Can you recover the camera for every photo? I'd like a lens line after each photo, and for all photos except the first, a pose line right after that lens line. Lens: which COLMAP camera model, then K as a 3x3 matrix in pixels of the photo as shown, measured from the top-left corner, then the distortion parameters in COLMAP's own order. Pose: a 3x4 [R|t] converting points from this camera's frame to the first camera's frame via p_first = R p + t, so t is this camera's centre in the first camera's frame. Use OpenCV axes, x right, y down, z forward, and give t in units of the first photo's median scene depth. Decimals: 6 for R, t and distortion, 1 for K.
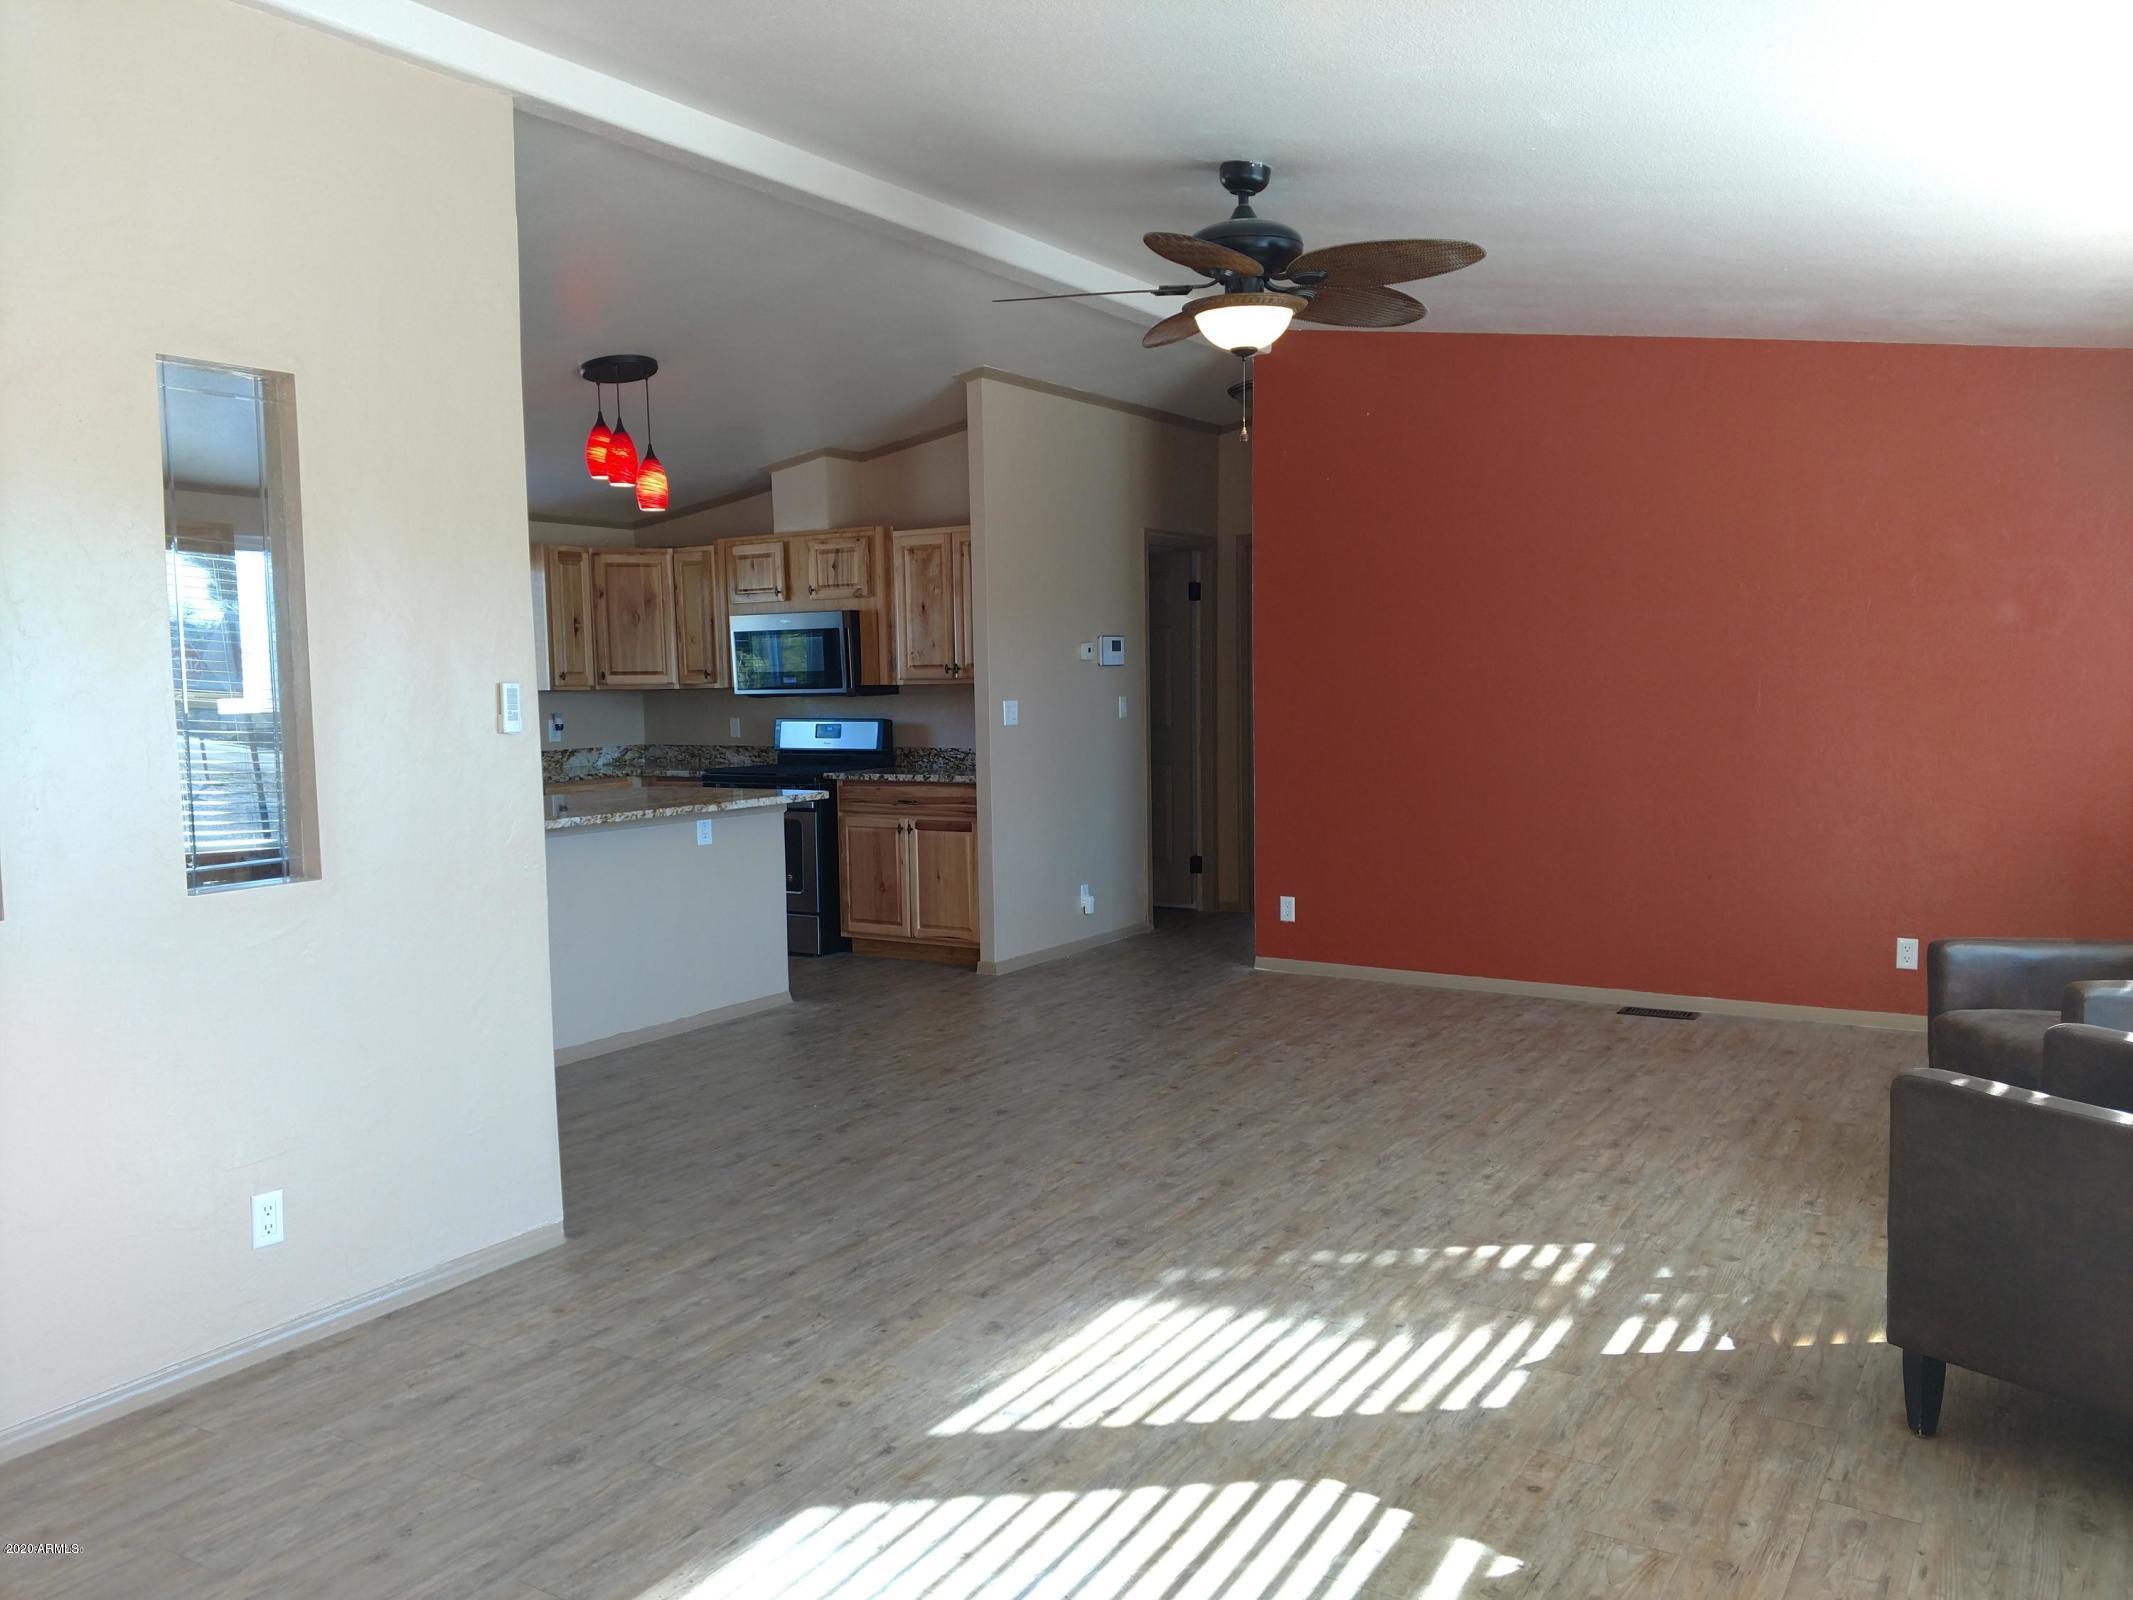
lens RADIAL K [[1625.4, 0, 1058.0], [0, 1625.4, 821.7], [0, 0, 1]] dist [0.087729, -0.128966]
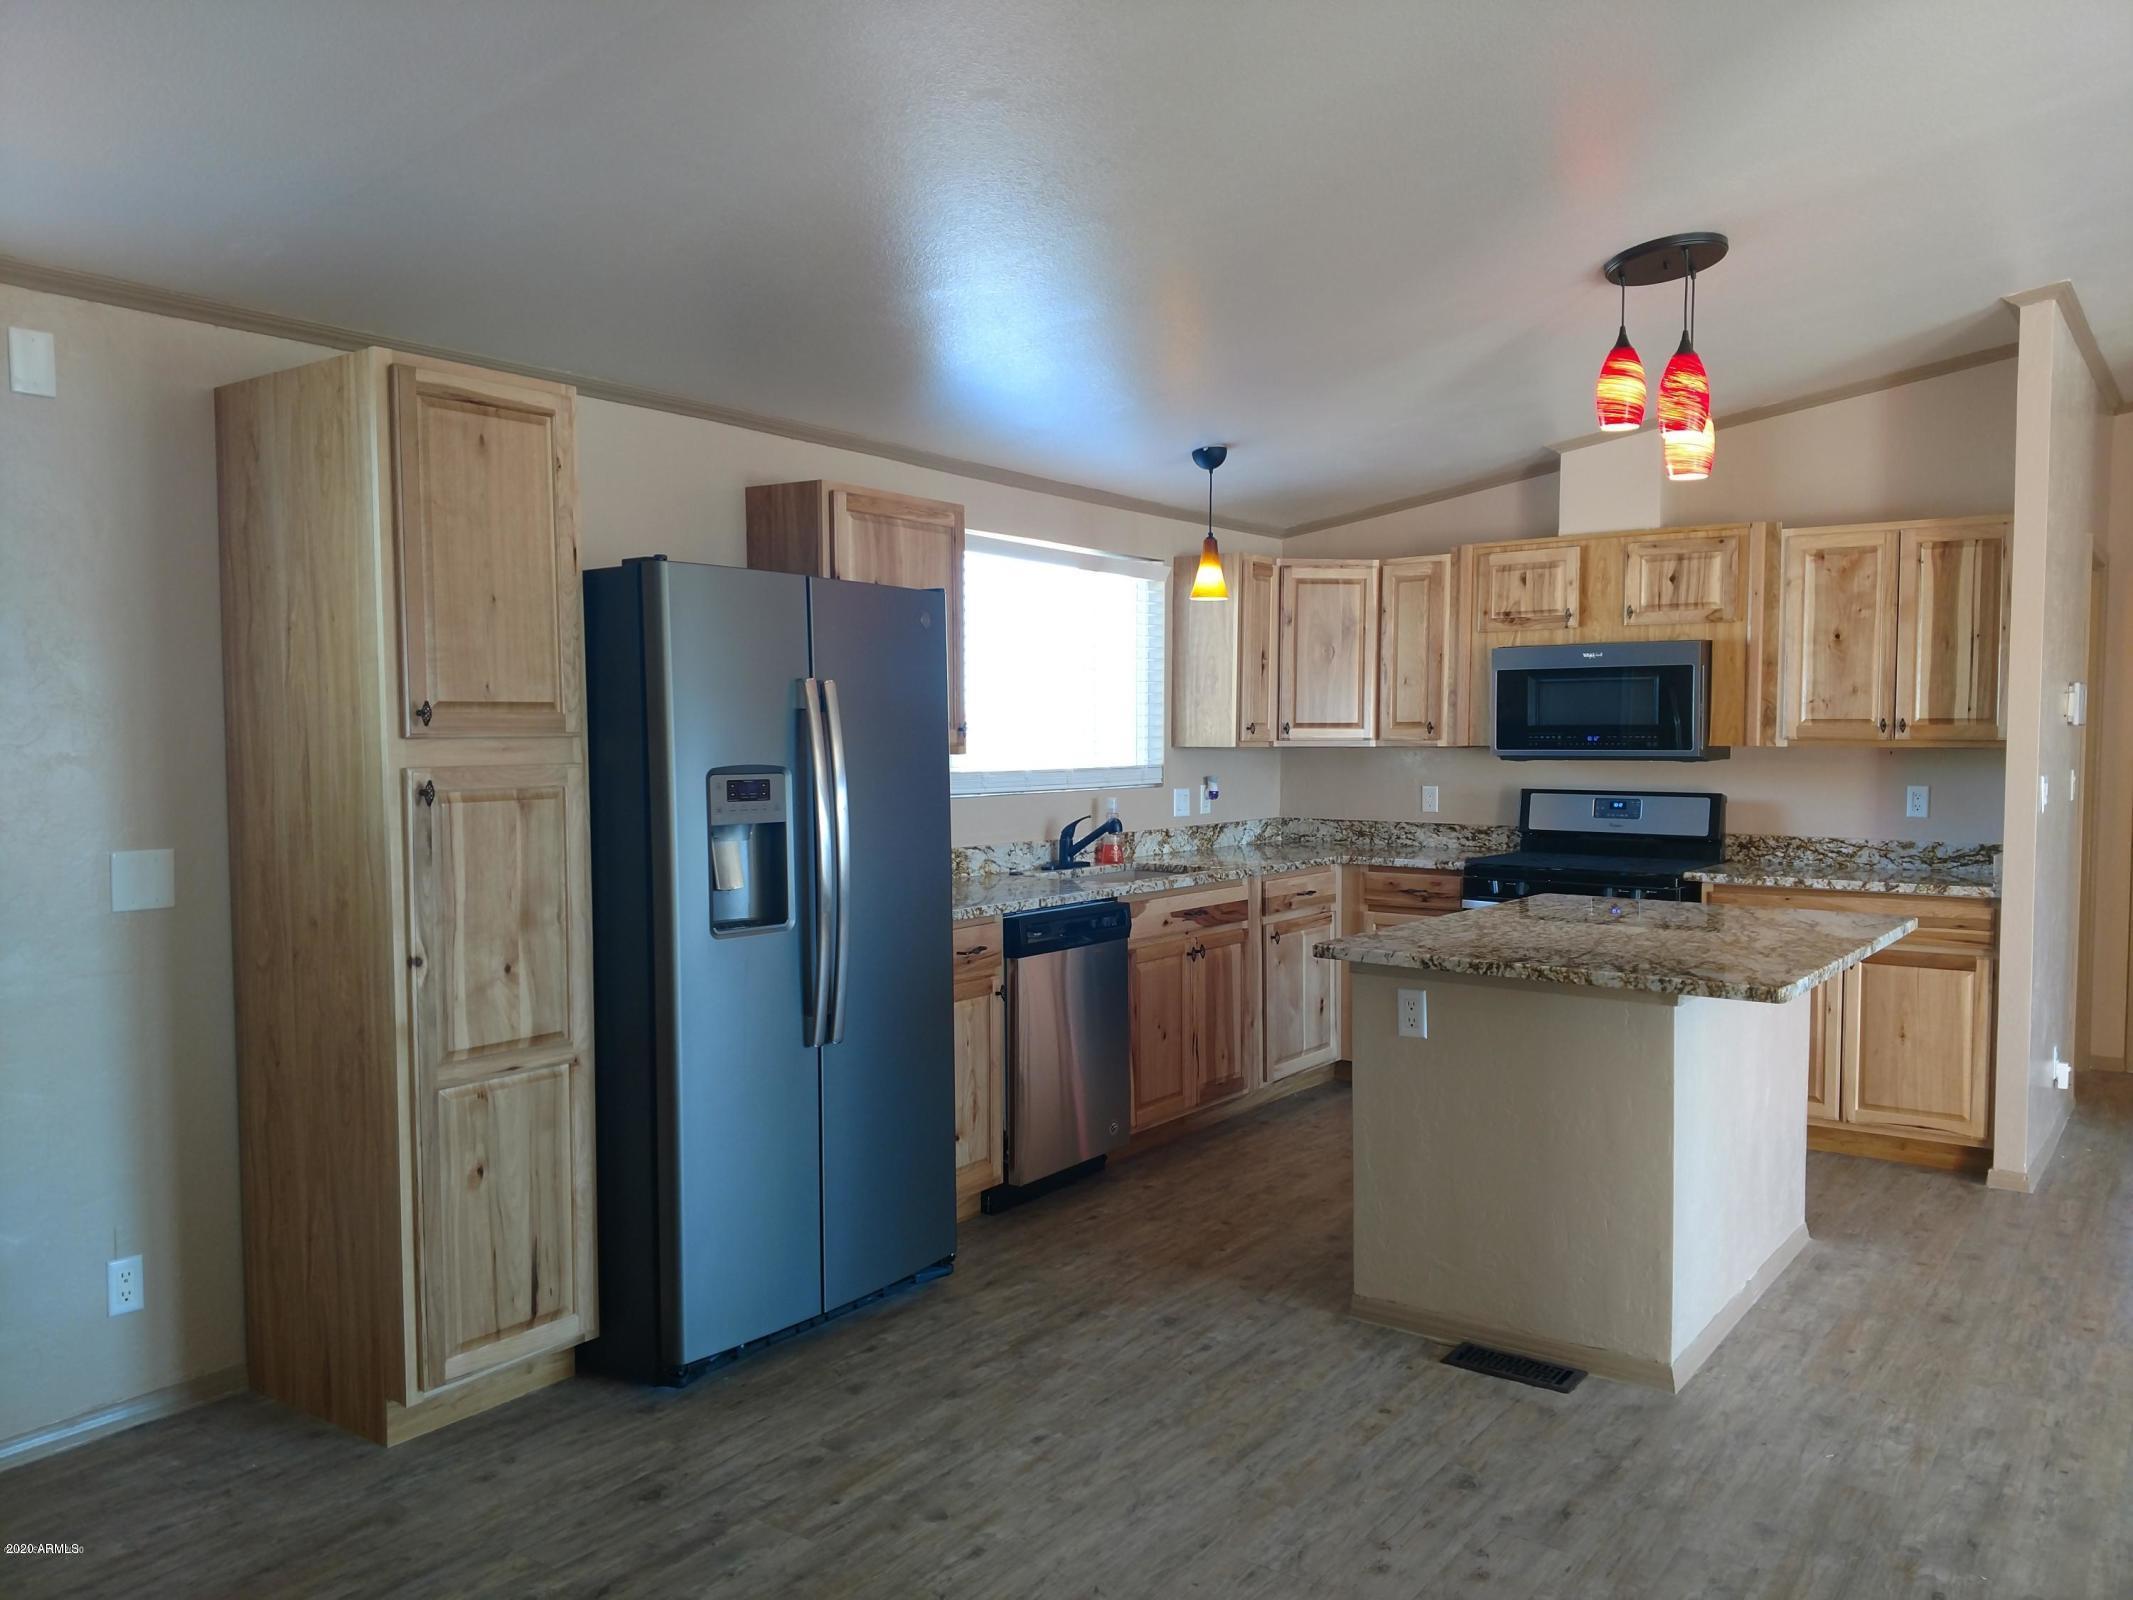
lens RADIAL K [[1625.4, 0, 1072.1], [0, 1625.4, 806.9], [0, 0, 1]] dist [0.087729, -0.128966]
pose [[0.998483, 0.023959, -0.049585, -0.621830], [-0.025955, 0.998862, -0.040013, -0.038233], [0.048570, 0.041239, 0.997968, 0.469770]]
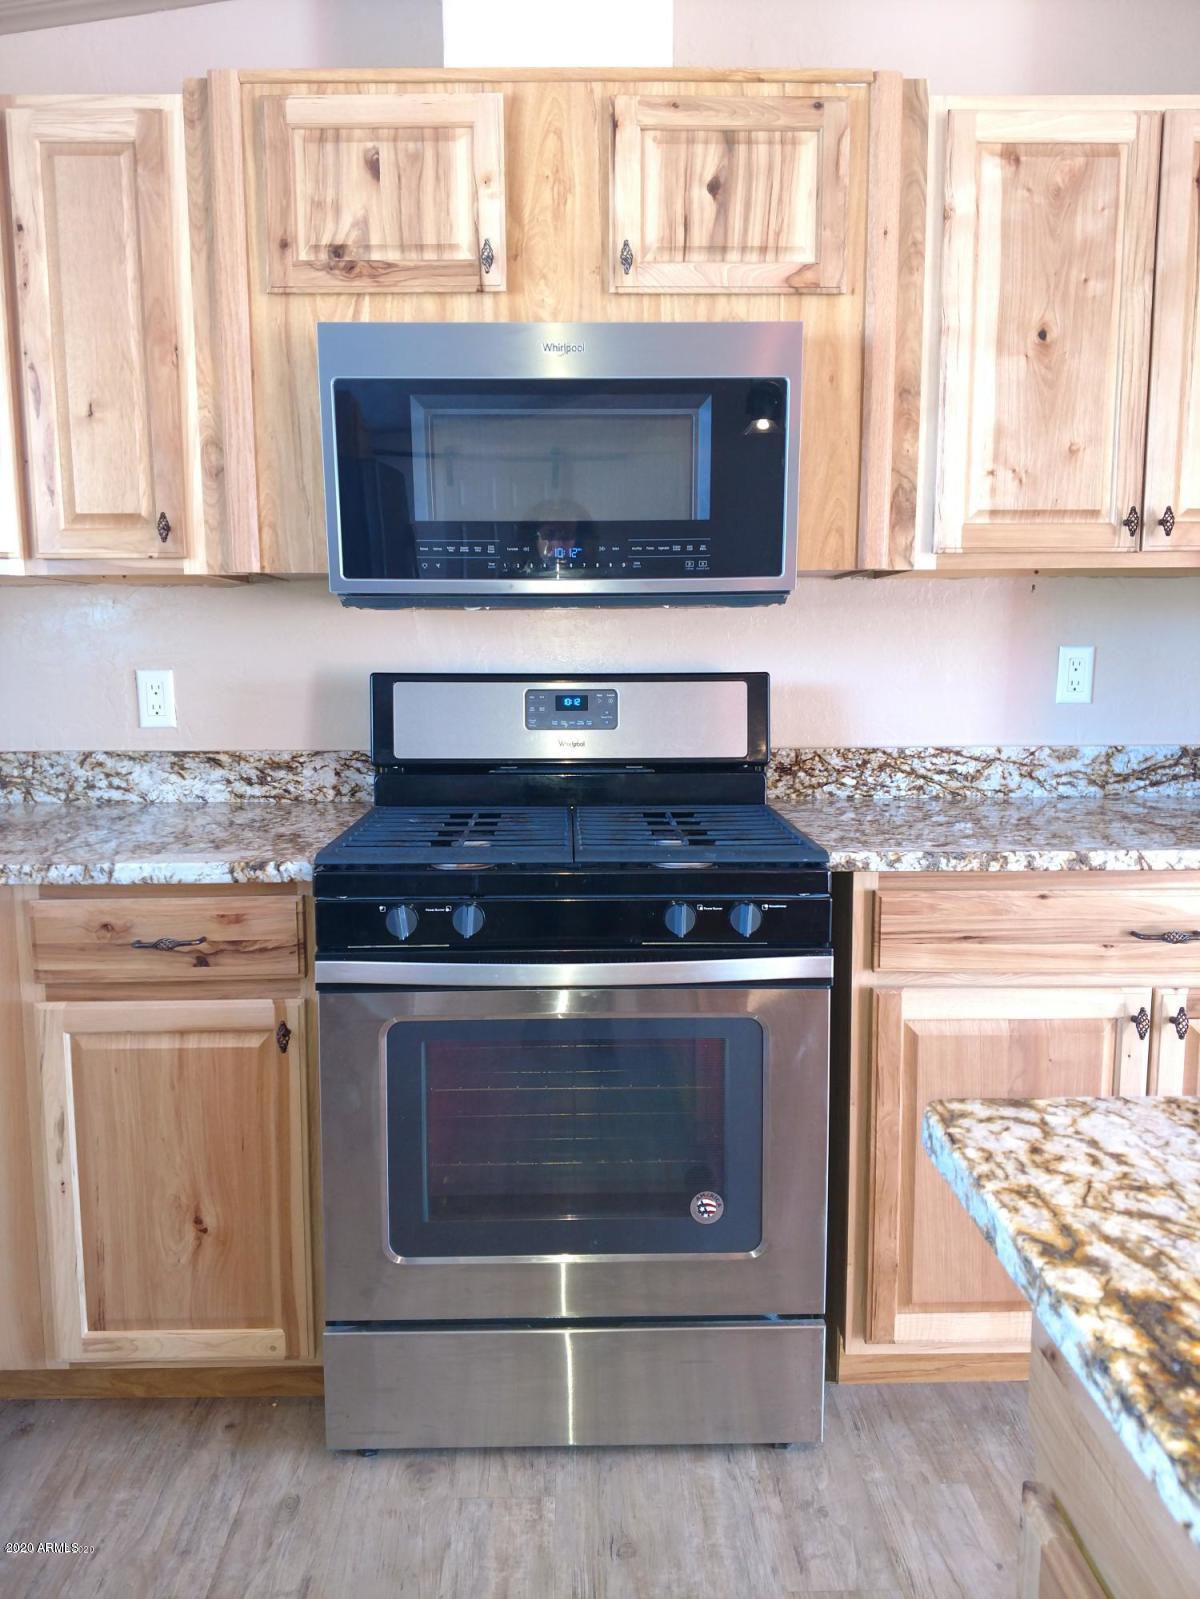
lens RADIAL K [[1218.5, 0, 588.9], [0, 1218.5, 811.1], [0, 0, 1]] dist [0.087729, -0.128966]
pose [[0.830898, -0.064441, 0.552681, -0.513490], [0.037452, 0.997495, 0.060001, -0.088457], [-0.555163, -0.029155, 0.831230, 1.393406]]
